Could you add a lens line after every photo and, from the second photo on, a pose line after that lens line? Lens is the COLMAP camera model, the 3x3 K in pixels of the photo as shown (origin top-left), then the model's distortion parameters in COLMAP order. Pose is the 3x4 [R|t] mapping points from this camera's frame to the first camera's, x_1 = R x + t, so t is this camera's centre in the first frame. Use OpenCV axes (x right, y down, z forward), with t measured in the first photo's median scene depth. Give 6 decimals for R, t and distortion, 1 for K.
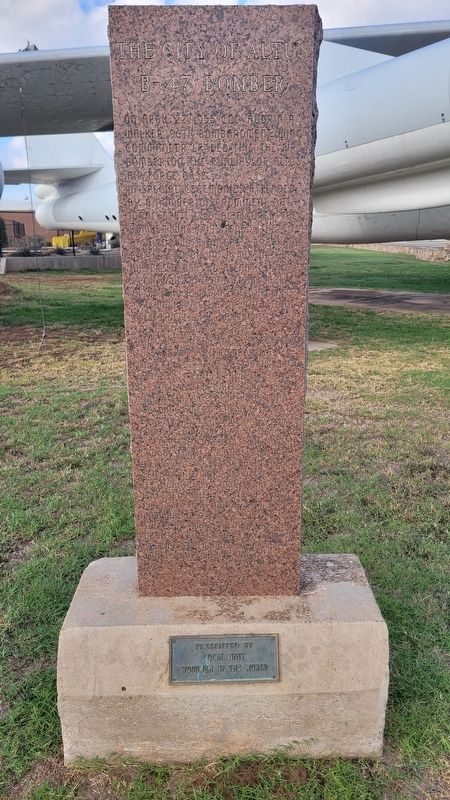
lens RADIAL K [[607.8, 0, 224.3], [0, 607.8, 396.6], [0, 0, 1]] dist [0.025673, 0.002401]
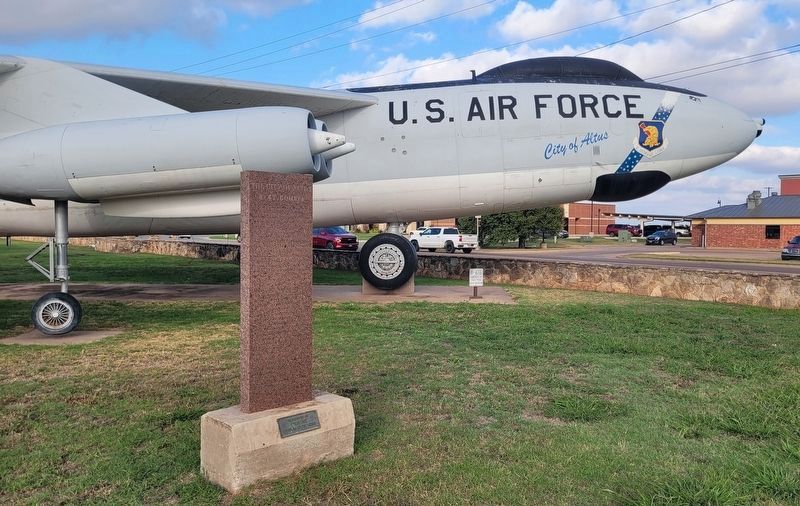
lens RADIAL K [[714.5, 0, 400.0], [0, 714.5, 254.0], [0, 0, 1]] dist [0.022070, 0.007461]
pose [[0.738590, -0.014680, 0.673995, -1.549973], [0.158217, 0.975615, -0.152130, 0.266987], [-0.655326, 0.218999, 0.722902, -1.390328]]
